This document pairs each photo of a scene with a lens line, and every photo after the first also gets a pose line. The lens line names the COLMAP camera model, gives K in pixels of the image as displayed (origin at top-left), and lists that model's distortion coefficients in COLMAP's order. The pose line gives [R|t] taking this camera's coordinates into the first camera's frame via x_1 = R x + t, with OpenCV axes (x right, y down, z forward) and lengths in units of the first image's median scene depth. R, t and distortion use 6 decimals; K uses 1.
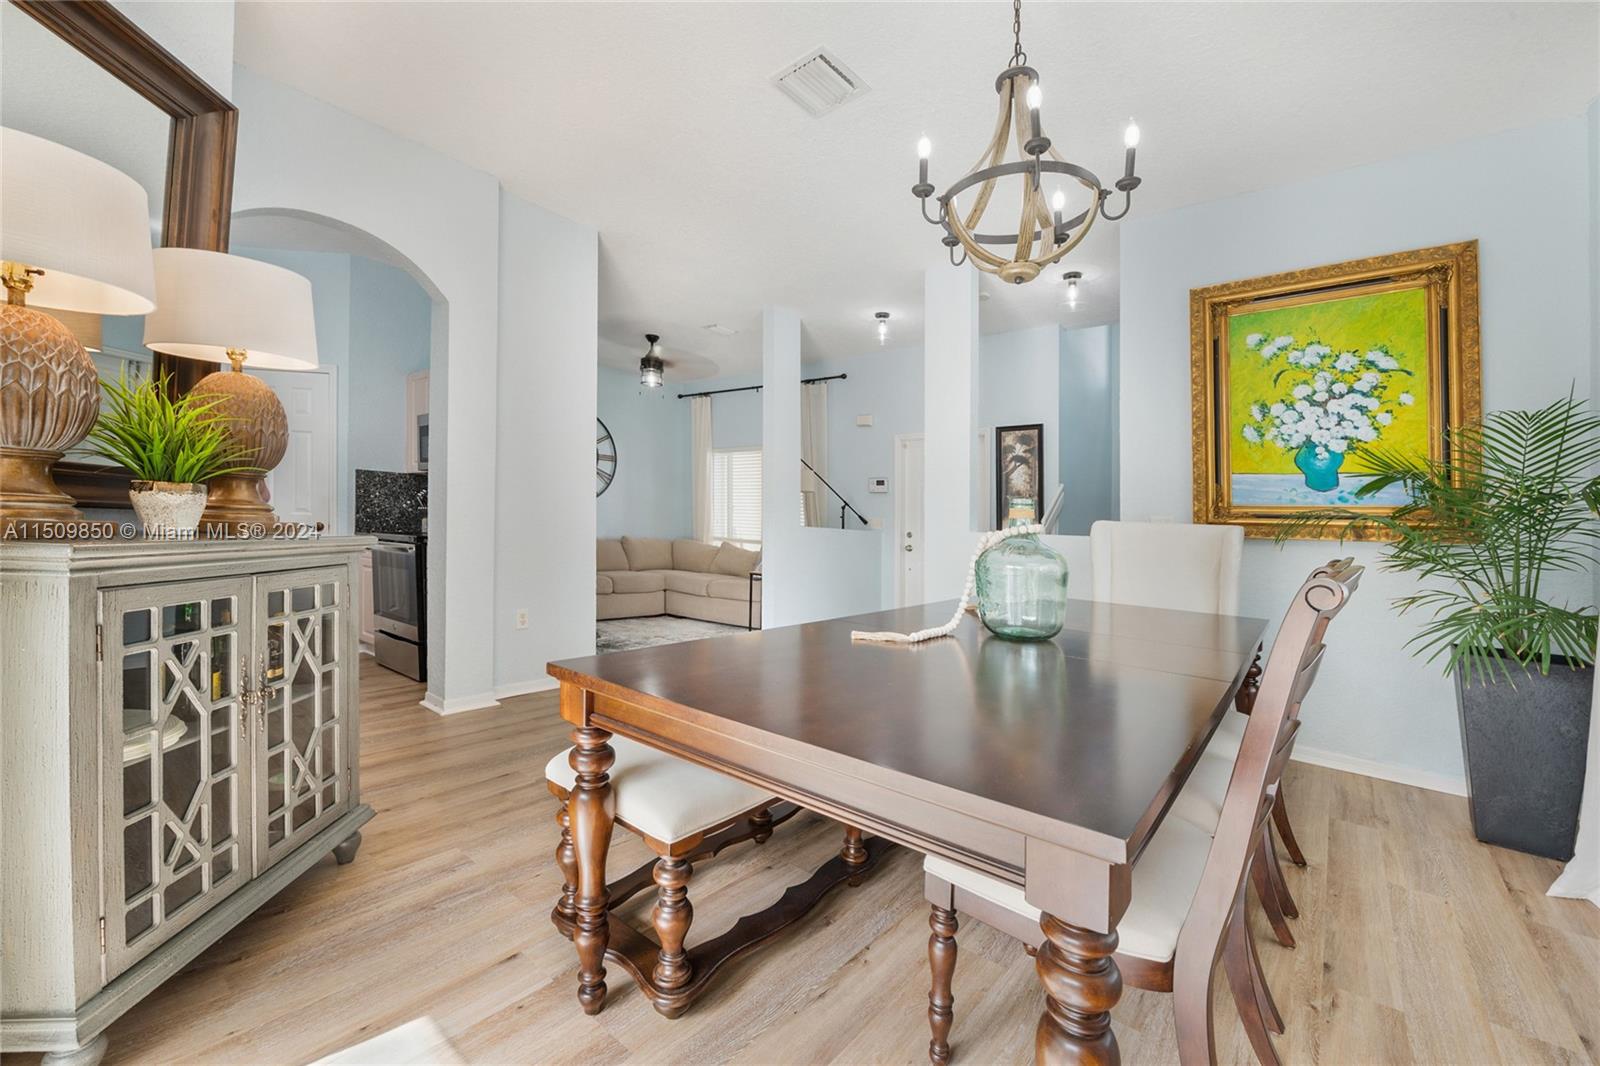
lens RADIAL K [[621.7, 0, 802.4], [0, 621.7, 537.3], [0, 0, 1]] dist [-0.000751, 0.000004]
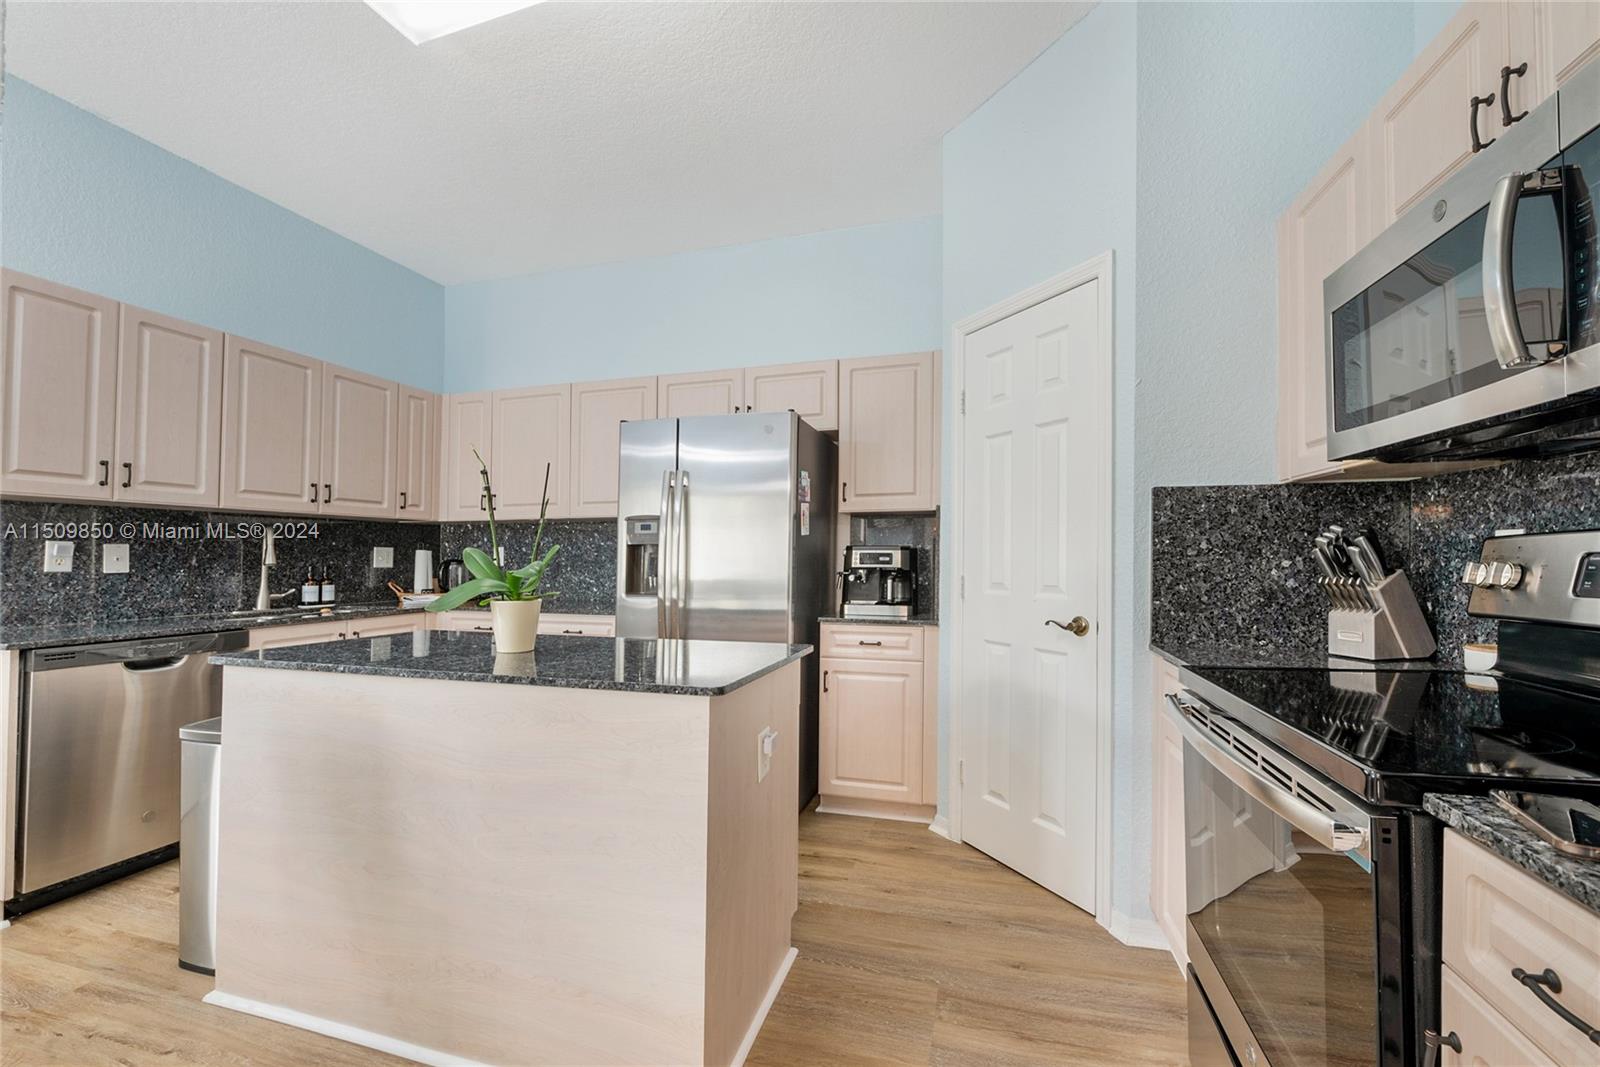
lens RADIAL K [[621.7, 0, 803.6], [0, 621.7, 549.7], [0, 0, 1]] dist [-0.000751, 0.000004]
pose [[0.419174, -0.006576, -0.907882, -0.445987], [0.000778, 0.999976, -0.006884, -0.066308], [0.907906, 0.002179, 0.419169, 0.623251]]
